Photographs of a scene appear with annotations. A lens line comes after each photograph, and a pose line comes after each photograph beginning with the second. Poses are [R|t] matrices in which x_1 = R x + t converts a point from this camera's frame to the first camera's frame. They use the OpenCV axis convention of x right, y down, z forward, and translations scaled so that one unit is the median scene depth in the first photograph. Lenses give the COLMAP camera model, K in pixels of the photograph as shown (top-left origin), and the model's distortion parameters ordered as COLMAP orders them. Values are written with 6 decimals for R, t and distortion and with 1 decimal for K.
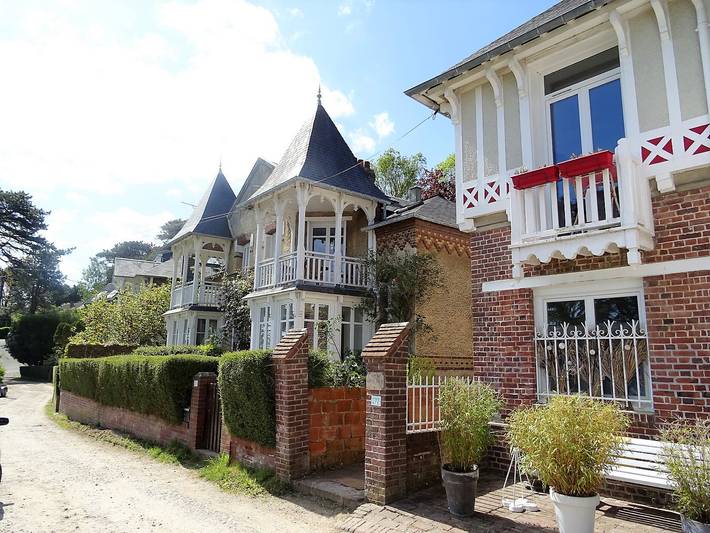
lens RADIAL K [[504.7, 0, 354.7], [0, 504.7, 266.1], [0, 0, 1]] dist [-0.003284, 0.000560]
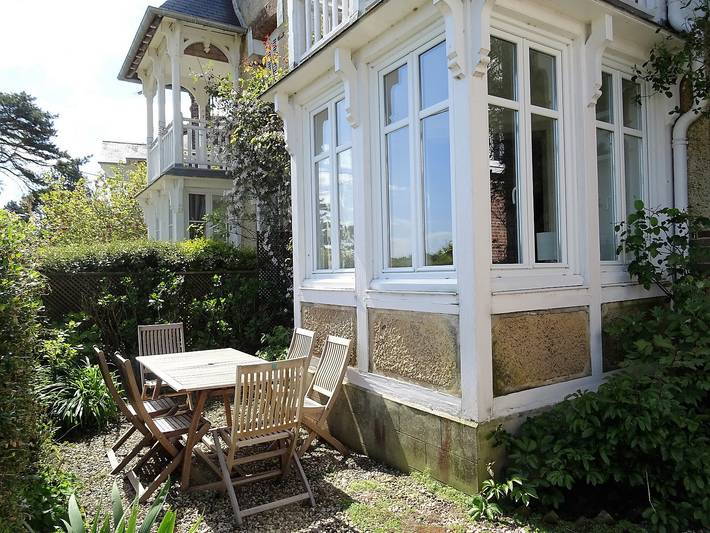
lens RADIAL K [[504.7, 0, 355.2], [0, 504.7, 266.8], [0, 0, 1]] dist [-0.003284, 0.000560]
pose [[0.995085, -0.041328, -0.089990, -0.096904], [0.056412, 0.983457, 0.172132, 0.094403], [0.081388, -0.176363, 0.980955, 0.480608]]
